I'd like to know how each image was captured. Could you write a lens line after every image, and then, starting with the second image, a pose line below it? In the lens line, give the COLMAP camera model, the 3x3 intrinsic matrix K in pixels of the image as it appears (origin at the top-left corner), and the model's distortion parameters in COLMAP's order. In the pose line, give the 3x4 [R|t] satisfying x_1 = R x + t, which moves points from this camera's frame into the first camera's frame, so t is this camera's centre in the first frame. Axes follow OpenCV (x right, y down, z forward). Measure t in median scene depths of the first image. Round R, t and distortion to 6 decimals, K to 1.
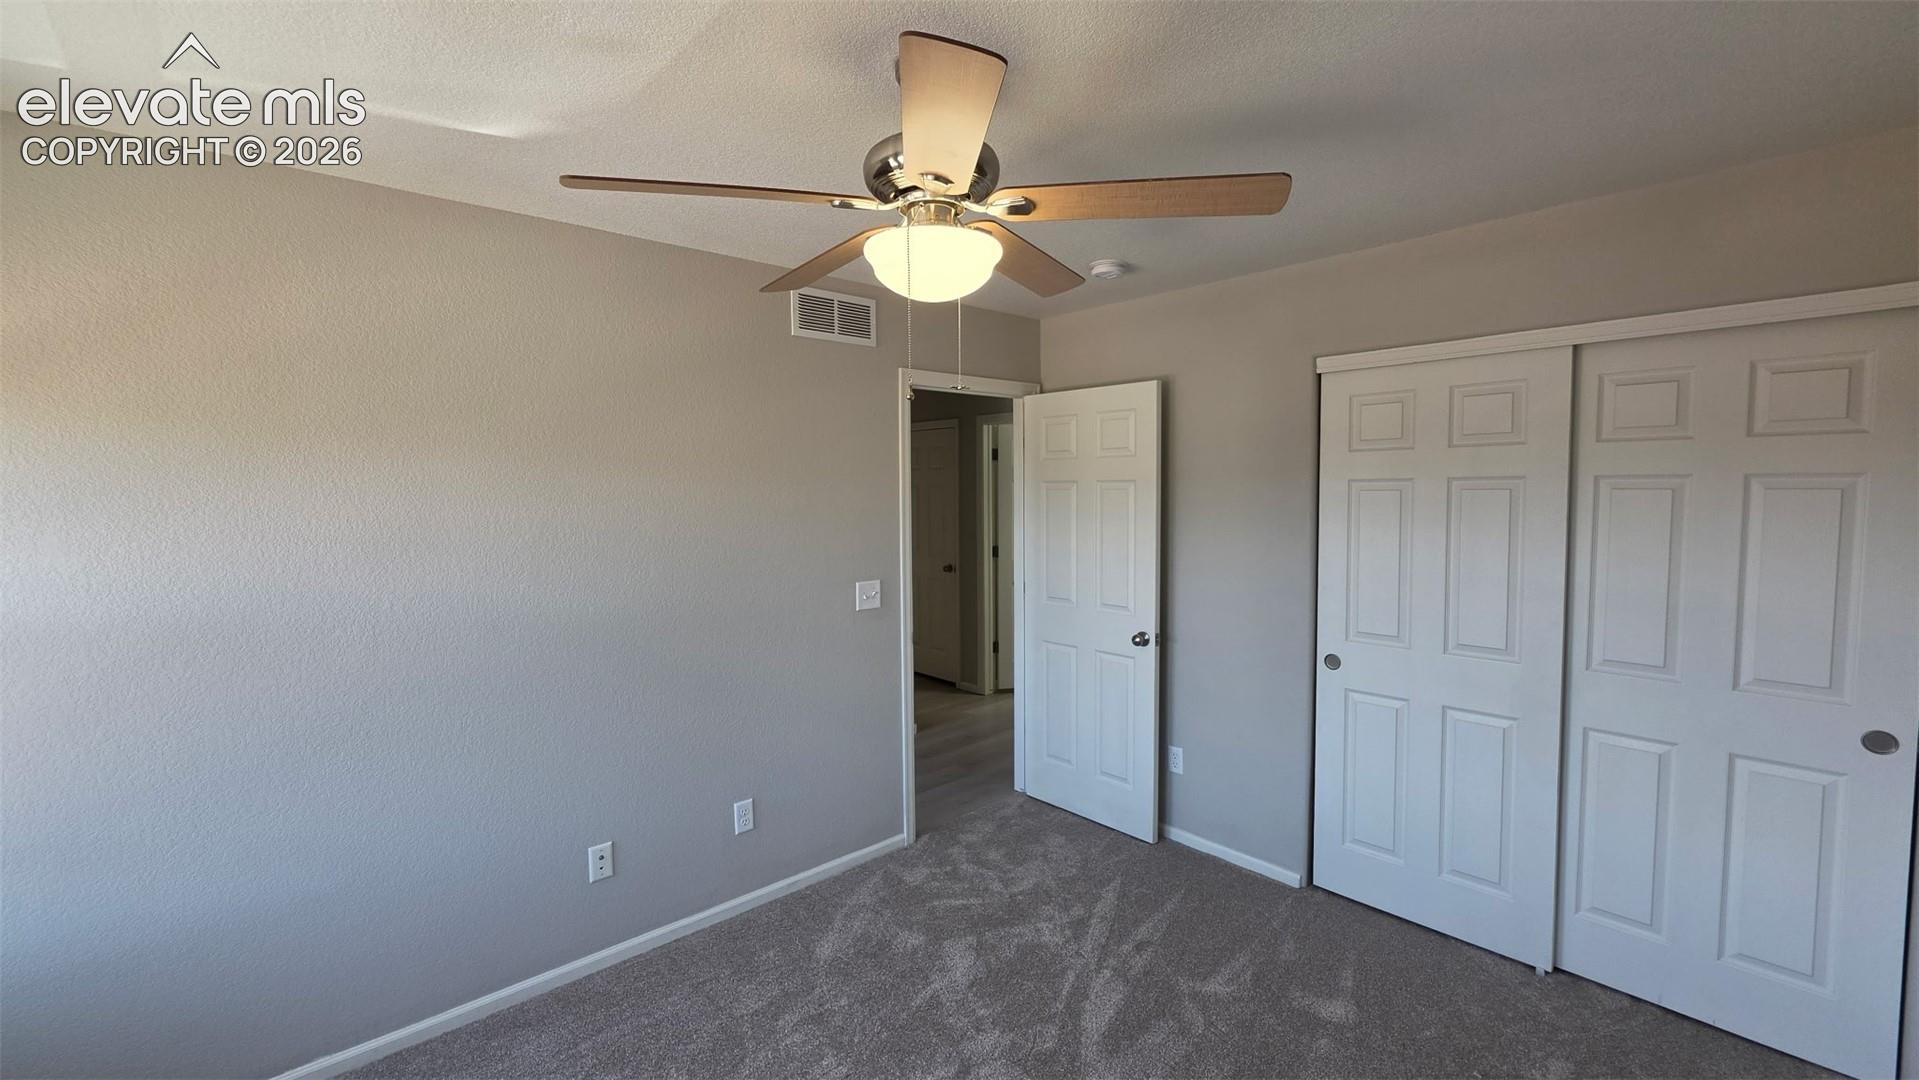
lens RADIAL K [[772.8, 0, 958.1], [0, 772.8, 535.2], [0, 0, 1]] dist [0.001322, 0.000101]
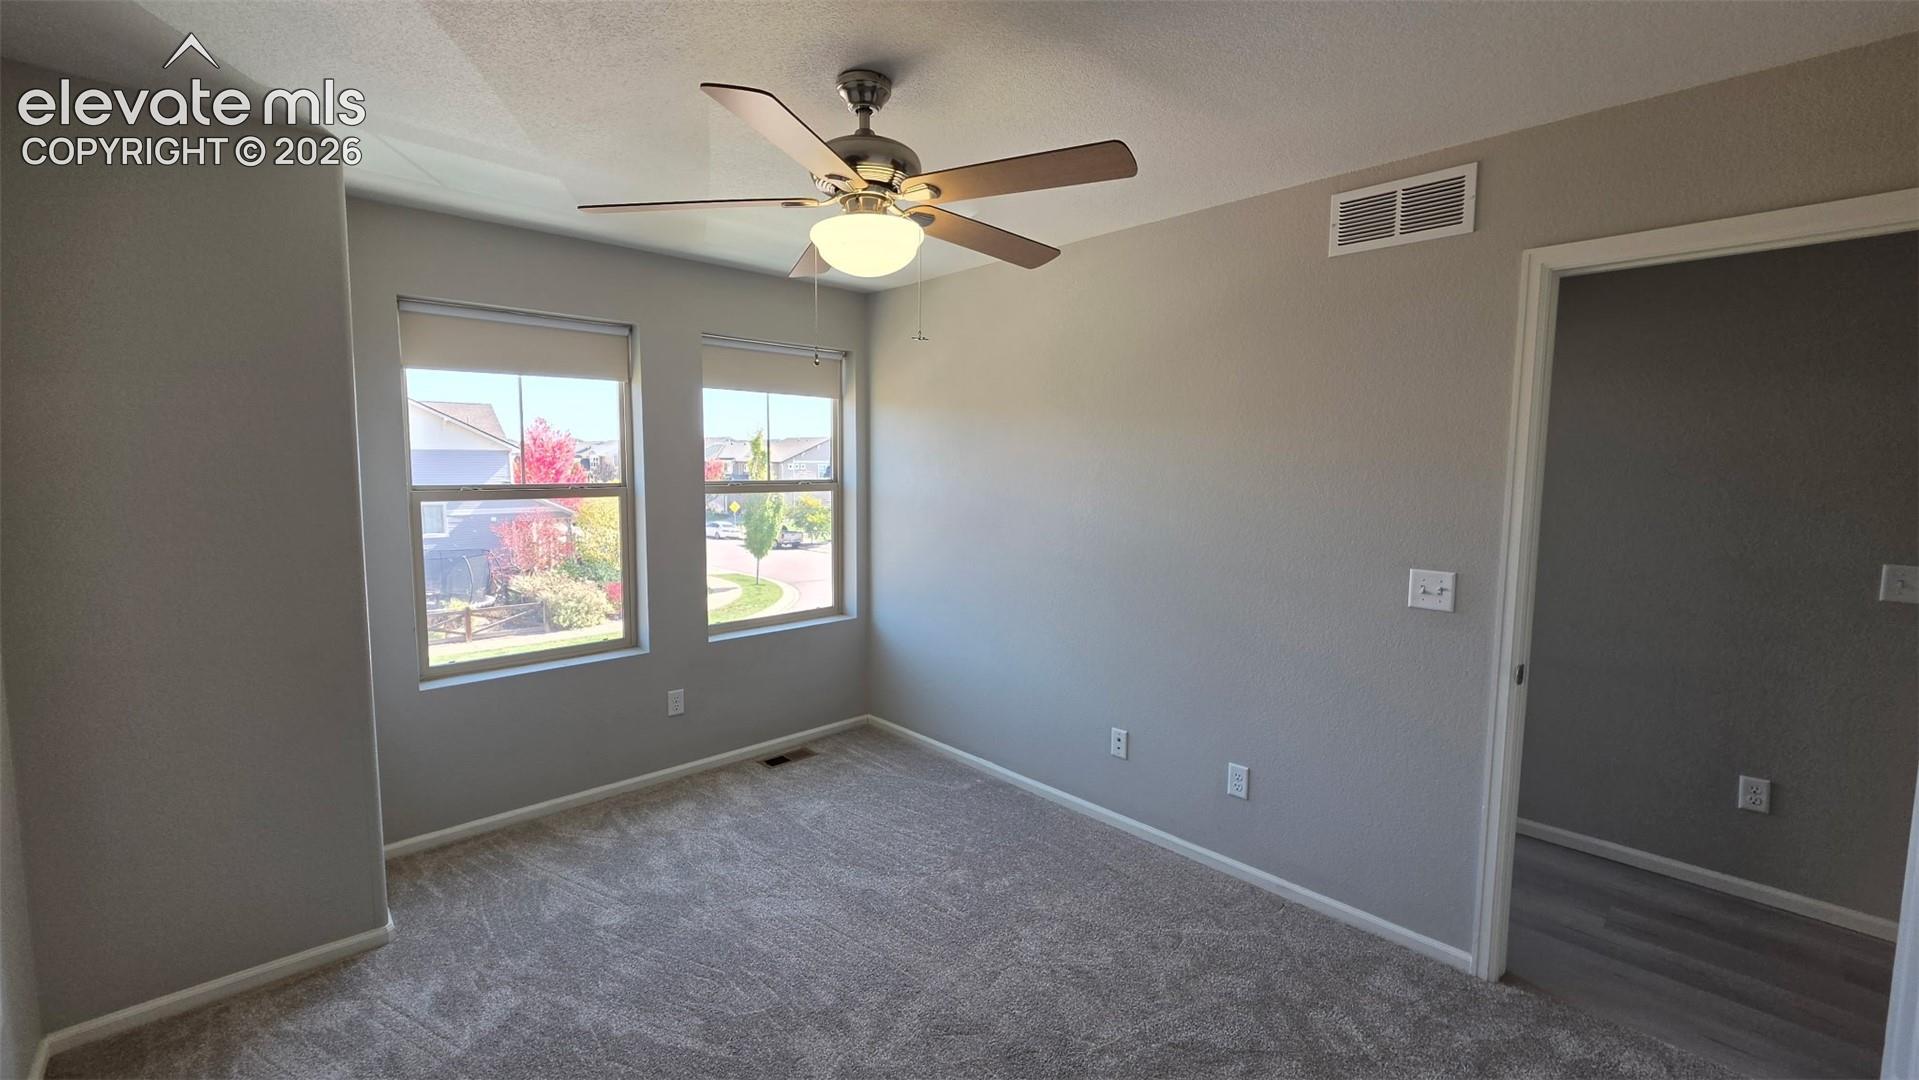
lens RADIAL K [[772.3, 0, 960.2], [0, 772.3, 515.2], [0, 0, 1]] dist [0.000735, 0.000061]
pose [[0.038115, 0.092116, -0.995018, 0.583146], [-0.060674, 0.994118, 0.089709, -0.029325], [0.997430, 0.056953, 0.043480, 0.537629]]
